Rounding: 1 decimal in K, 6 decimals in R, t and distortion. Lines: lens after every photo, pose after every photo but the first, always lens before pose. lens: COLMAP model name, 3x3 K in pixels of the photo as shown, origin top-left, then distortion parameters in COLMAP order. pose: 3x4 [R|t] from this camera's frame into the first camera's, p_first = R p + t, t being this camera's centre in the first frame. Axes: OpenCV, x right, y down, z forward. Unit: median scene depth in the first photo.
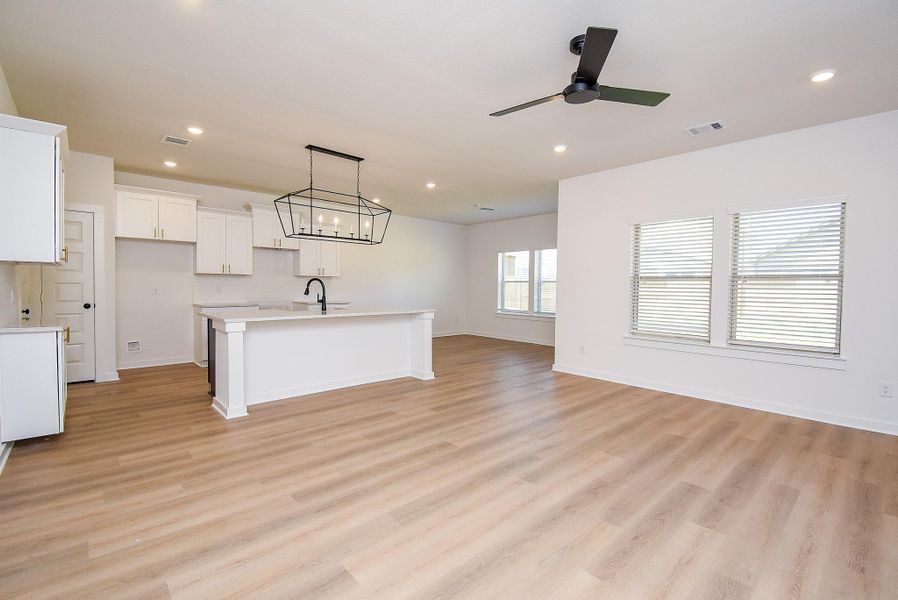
lens RADIAL K [[394.4, 0, 450.5], [0, 394.4, 296.0], [0, 0, 1]] dist [0.025688, -0.022215]
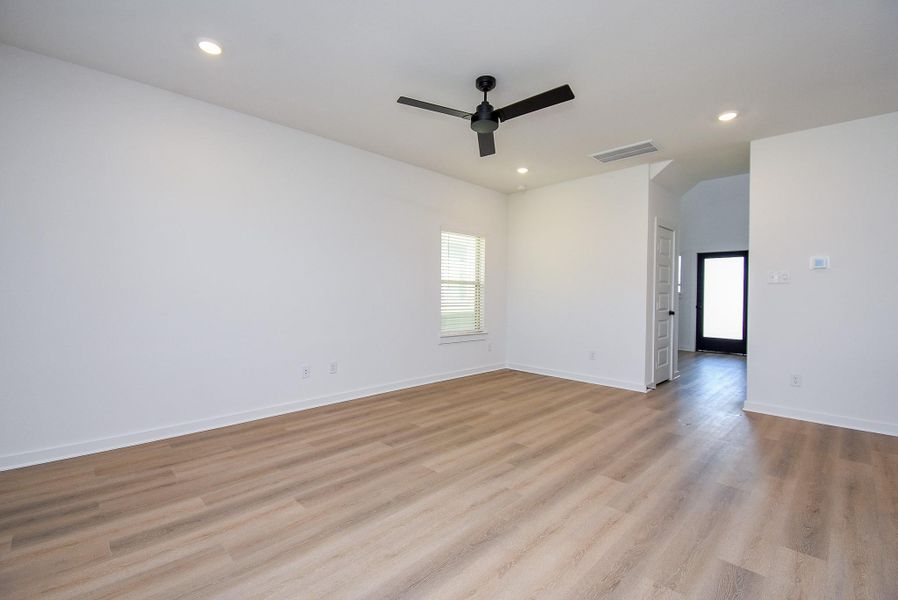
lens RADIAL K [[397.4, 0, 448.0], [0, 397.4, 295.8], [0, 0, 1]] dist [0.028253, -0.023360]
pose [[-0.999161, -0.020410, -0.035500, 0.295938], [-0.021542, 0.999262, 0.031797, -0.020512], [0.034824, 0.032535, -0.998864, 1.389686]]
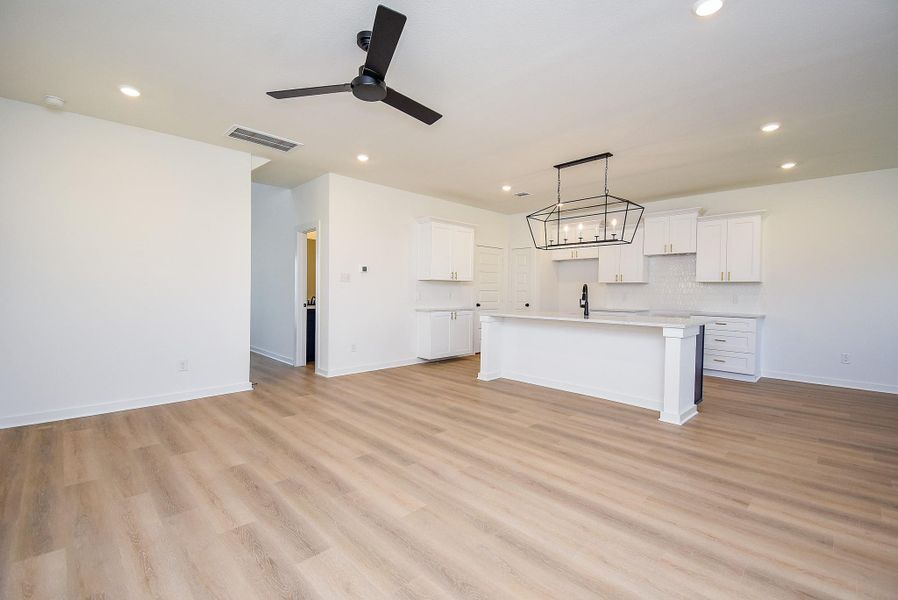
lens RADIAL K [[394.4, 0, 450.5], [0, 394.4, 296.0], [0, 0, 1]] dist [0.025688, -0.022215]
pose [[0.039139, 0.004925, -0.999222, 0.836651], [-0.037531, 0.999289, 0.003455, -0.004459], [0.998529, 0.037367, 0.039297, 0.745126]]
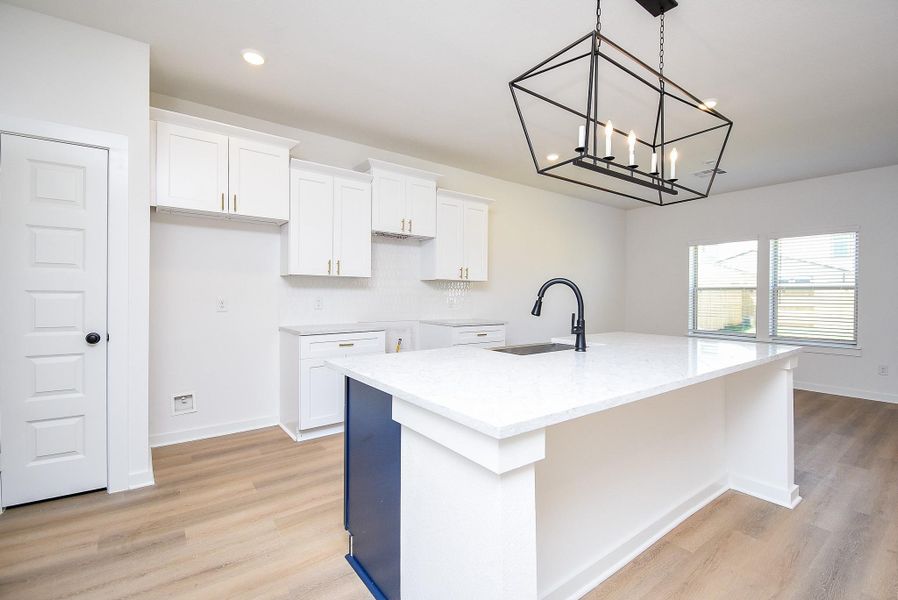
lens RADIAL K [[397.4, 0, 448.0], [0, 397.4, 295.8], [0, 0, 1]] dist [0.028253, -0.023360]
pose [[0.994396, -0.002873, -0.105683, -0.795794], [0.000202, 0.999680, -0.025281, -0.026920], [0.105721, 0.025118, 0.994078, 1.027833]]
